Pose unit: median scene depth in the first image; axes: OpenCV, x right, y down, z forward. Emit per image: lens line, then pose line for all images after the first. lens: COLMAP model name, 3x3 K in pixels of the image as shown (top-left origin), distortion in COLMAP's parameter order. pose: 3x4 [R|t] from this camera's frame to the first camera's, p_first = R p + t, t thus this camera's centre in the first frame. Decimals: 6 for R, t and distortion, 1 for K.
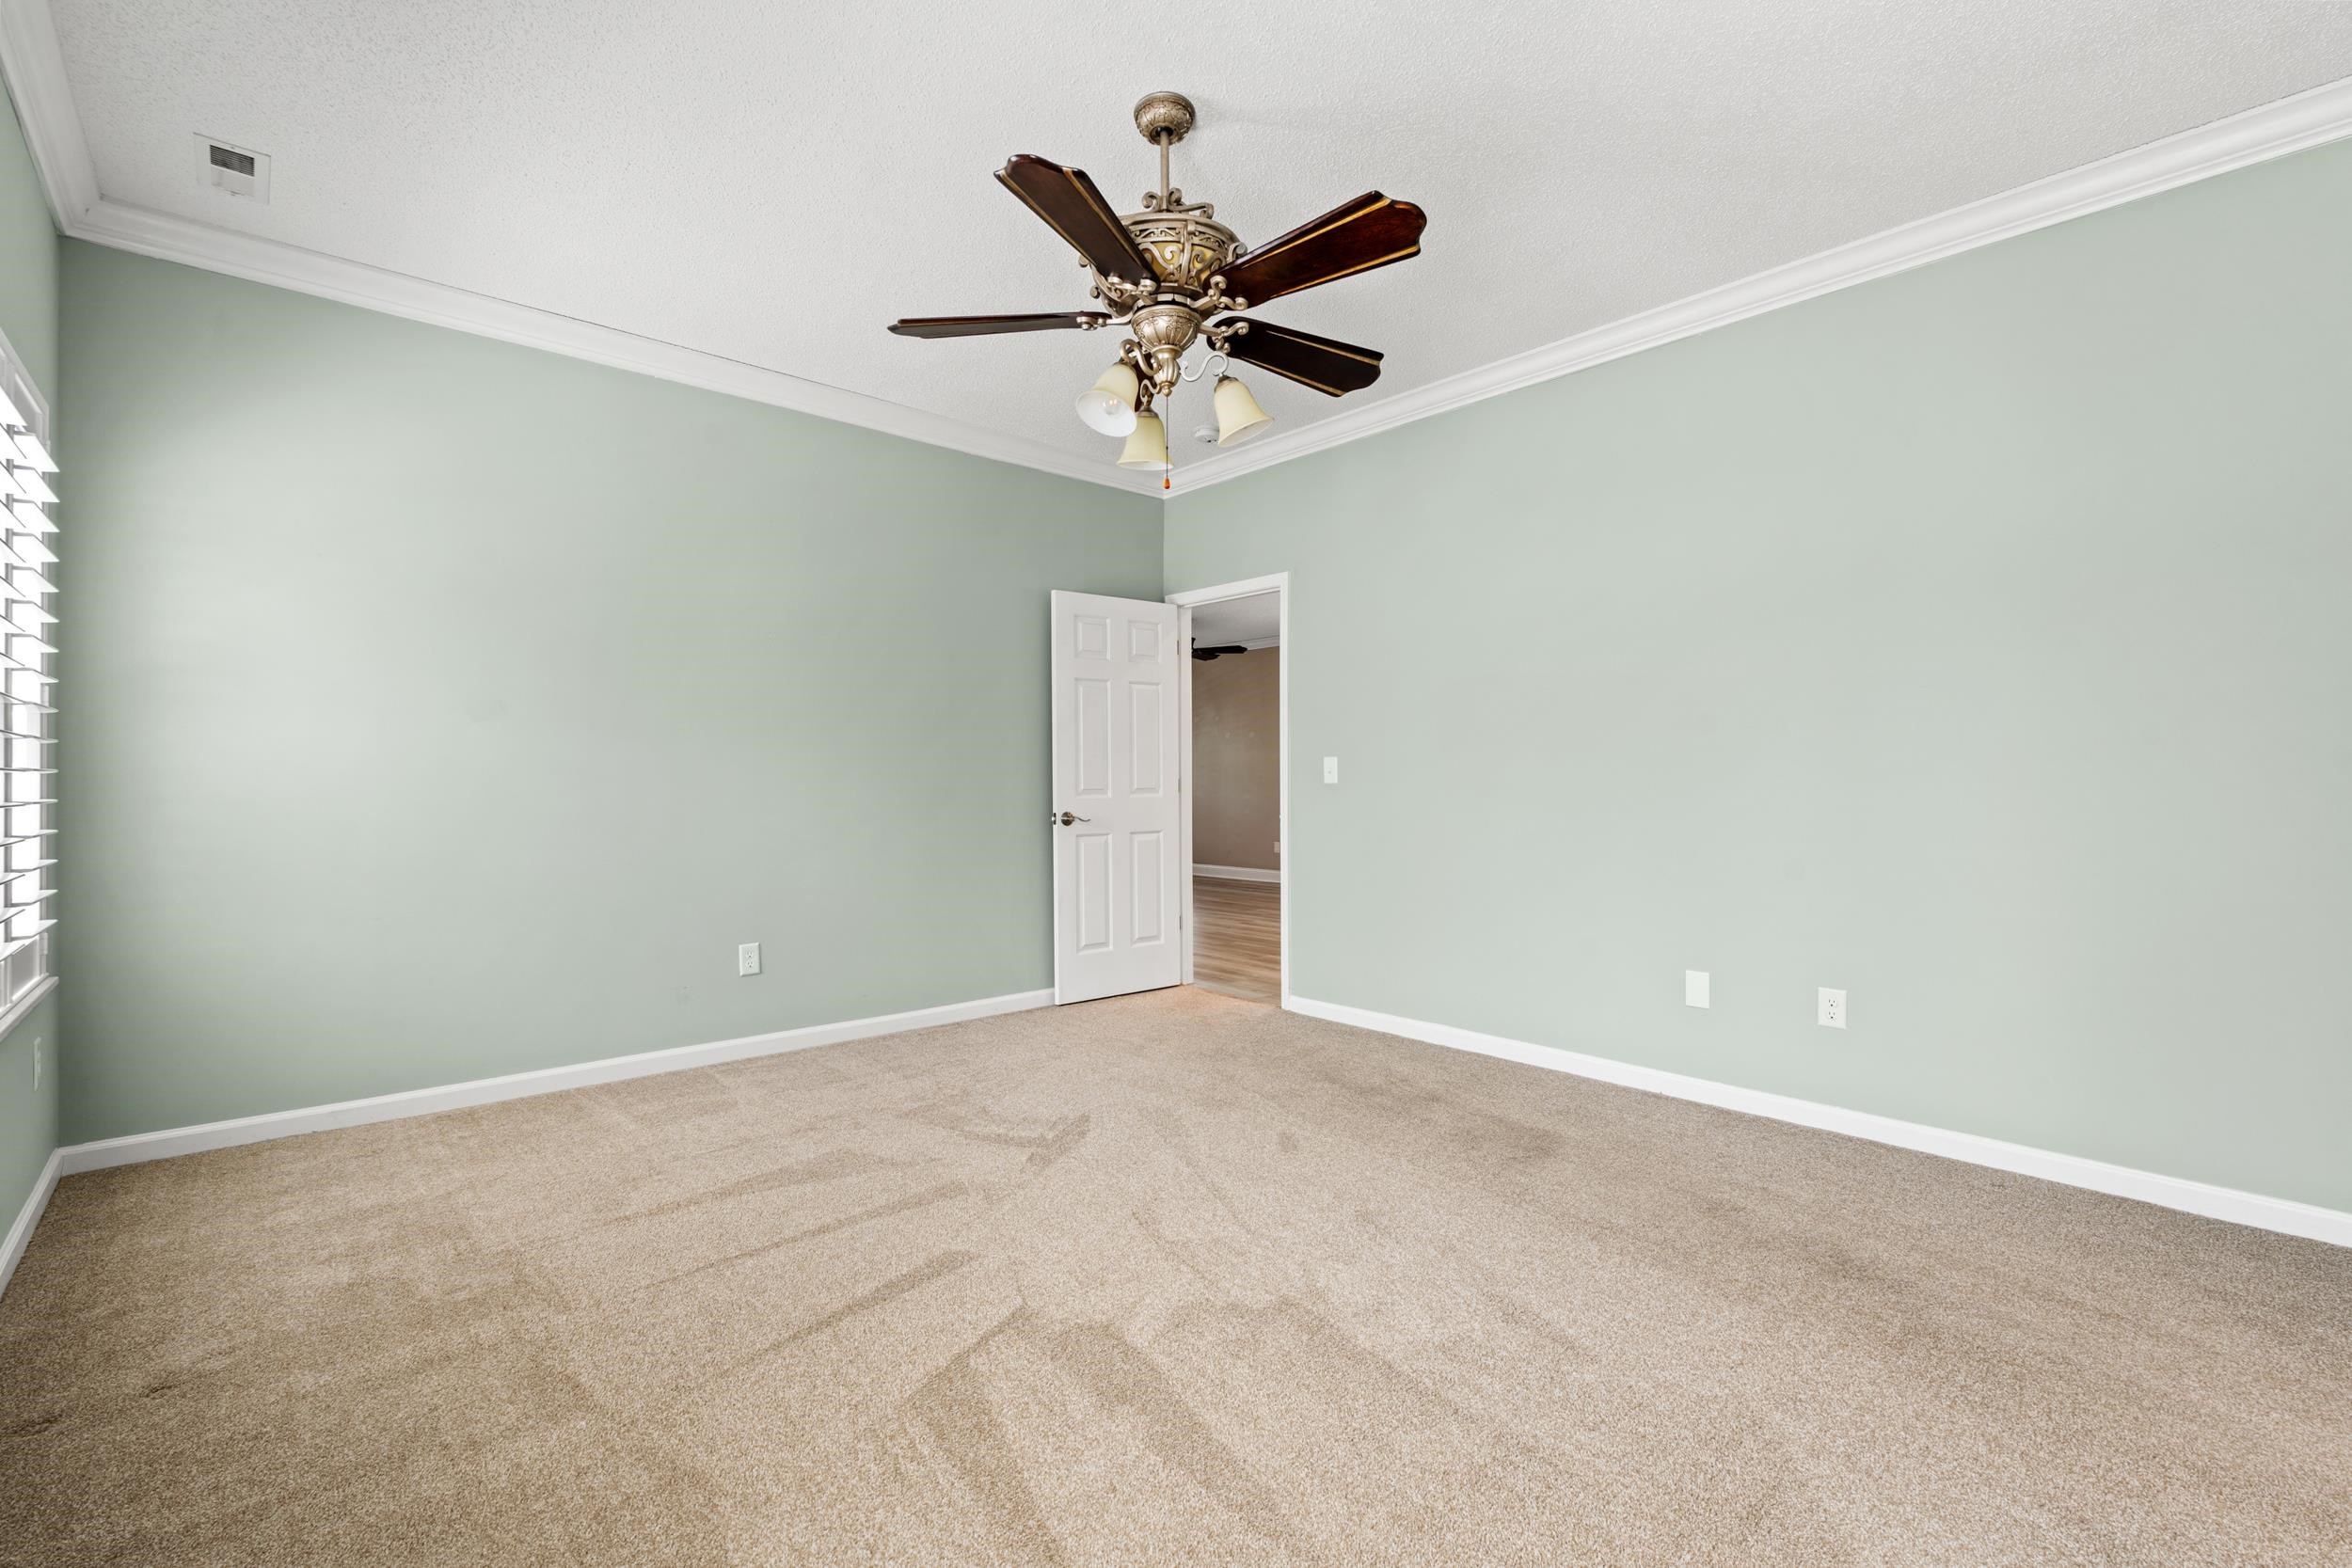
lens RADIAL K [[1031.1, 0, 1193.7], [0, 1031.1, 771.9], [0, 0, 1]] dist [-0.006847, -0.000300]
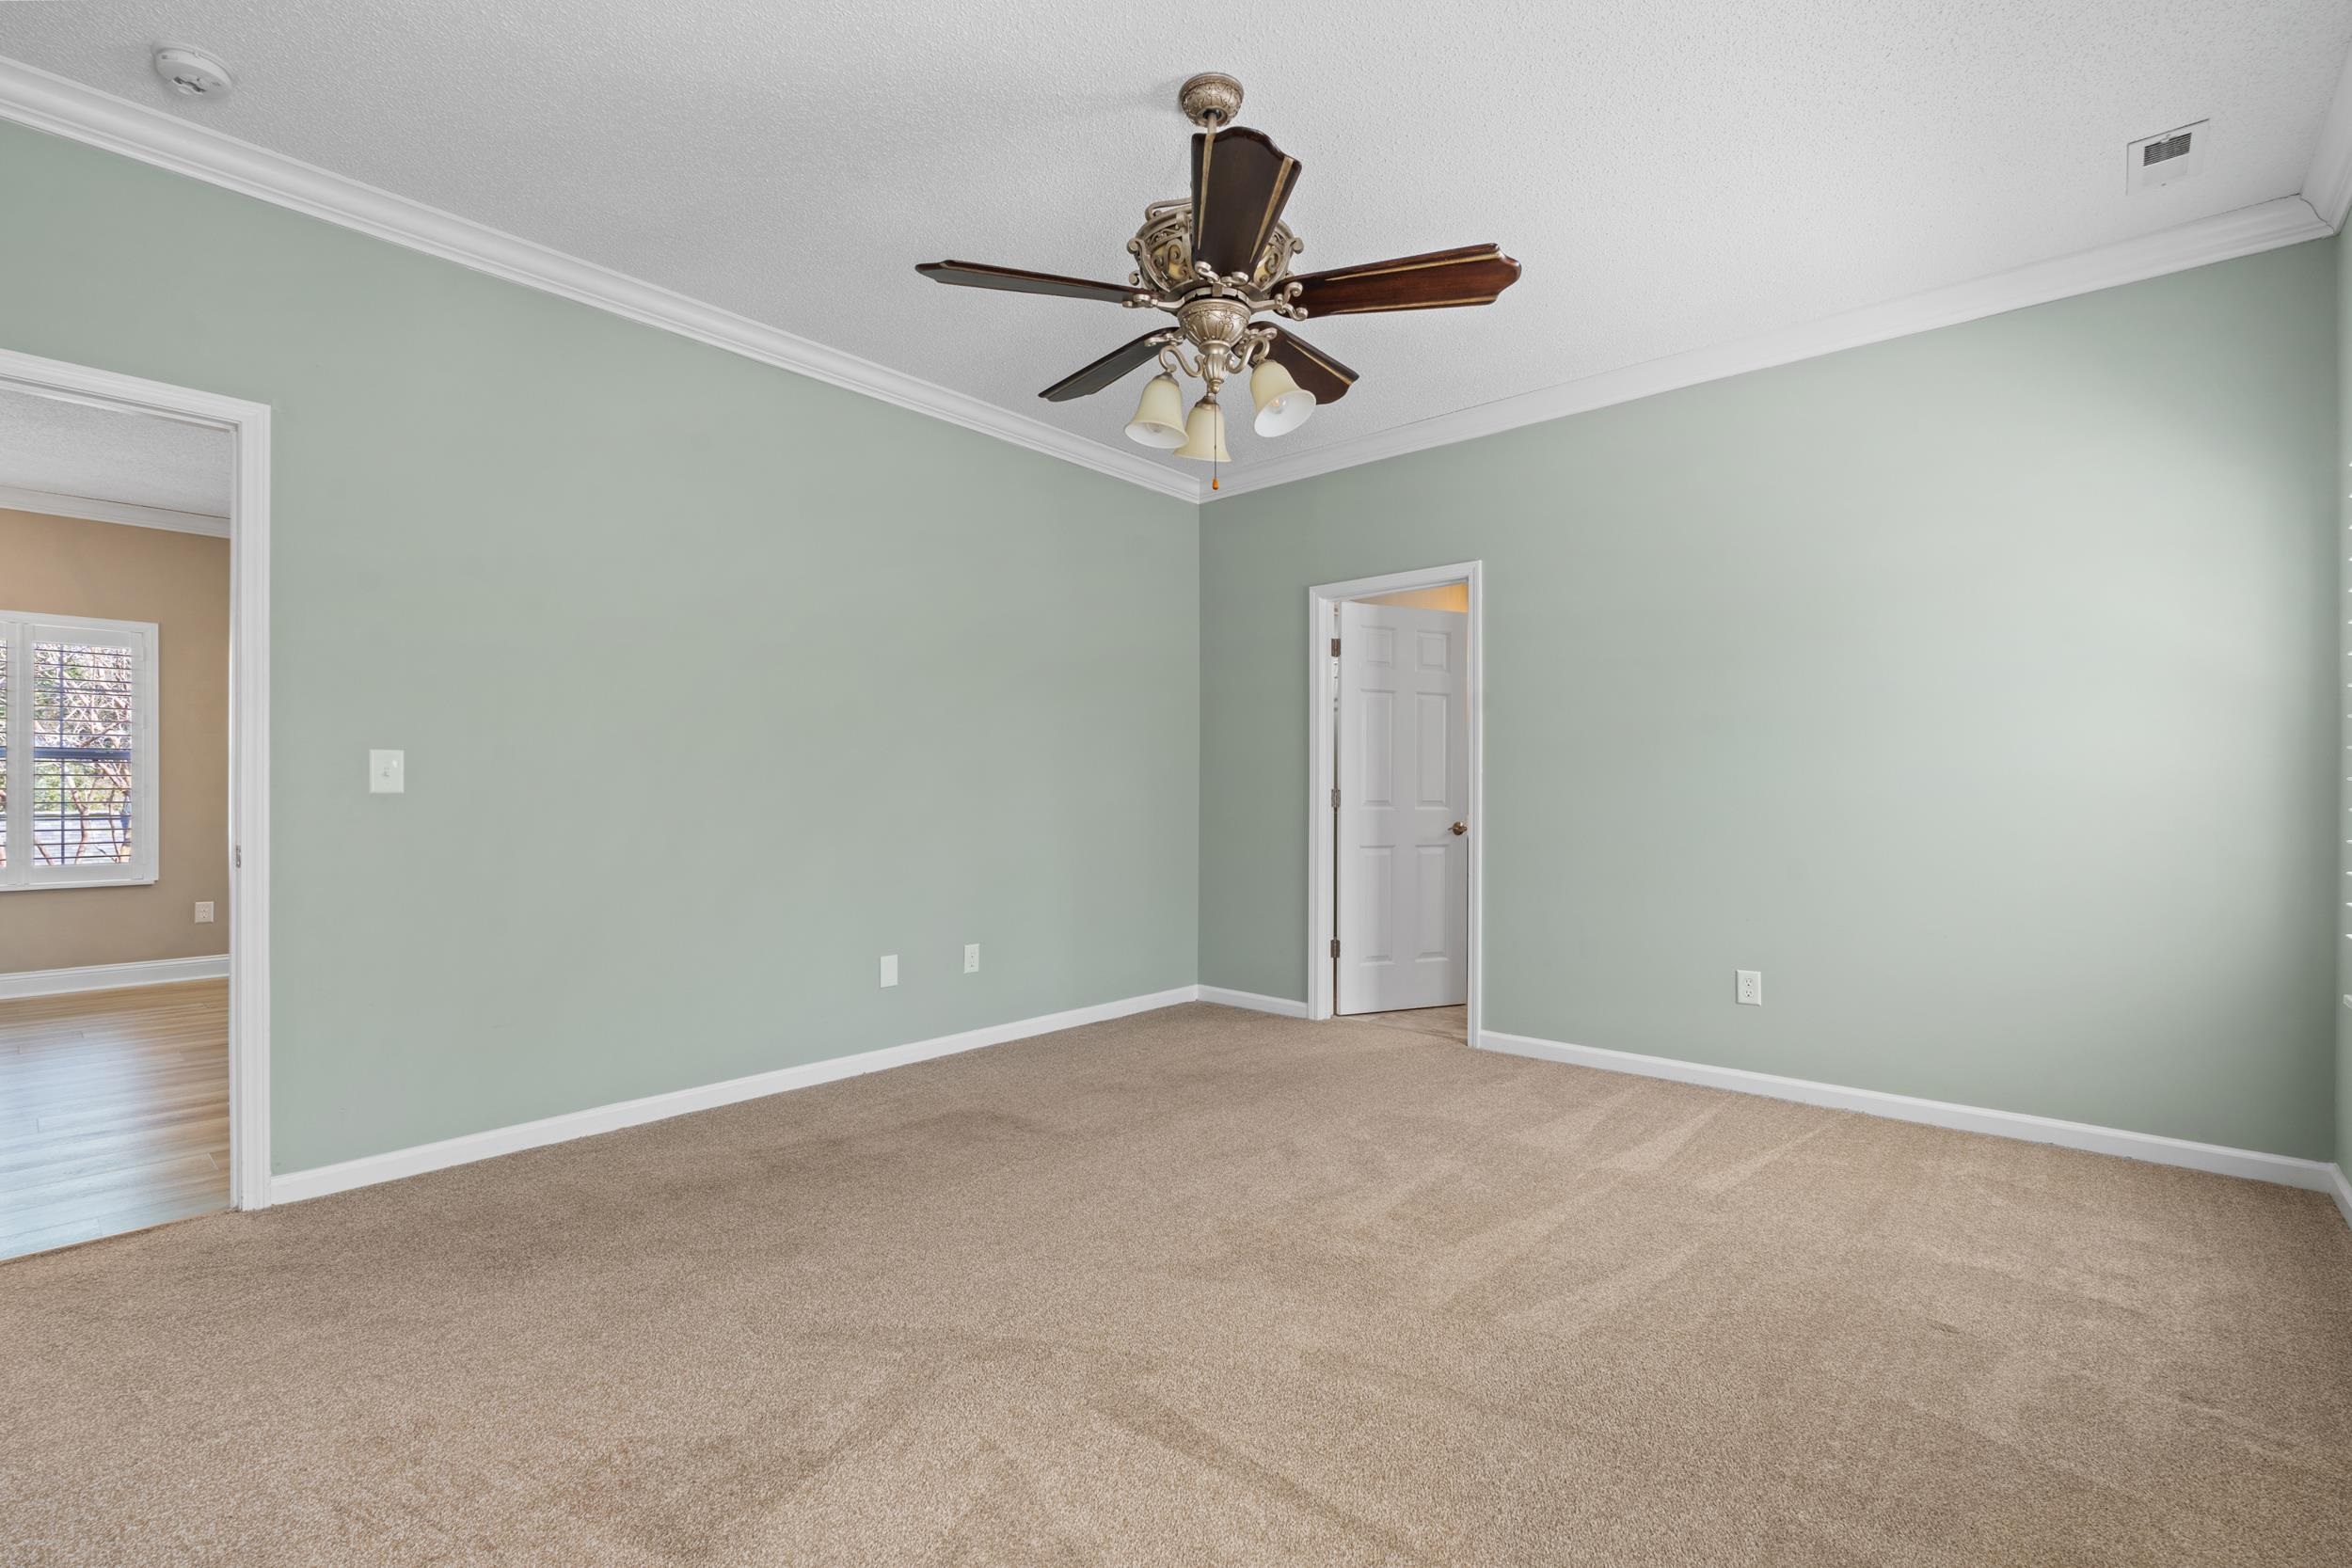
lens RADIAL K [[1031.1, 0, 1177.9], [0, 1031.1, 796.9], [0, 0, 1]] dist [-0.006847, -0.000300]
pose [[-0.107321, -0.003276, 0.994219, -0.705769], [-0.012065, 0.999925, 0.001993, 0.009310], [-0.994151, -0.011782, -0.107353, 0.814774]]
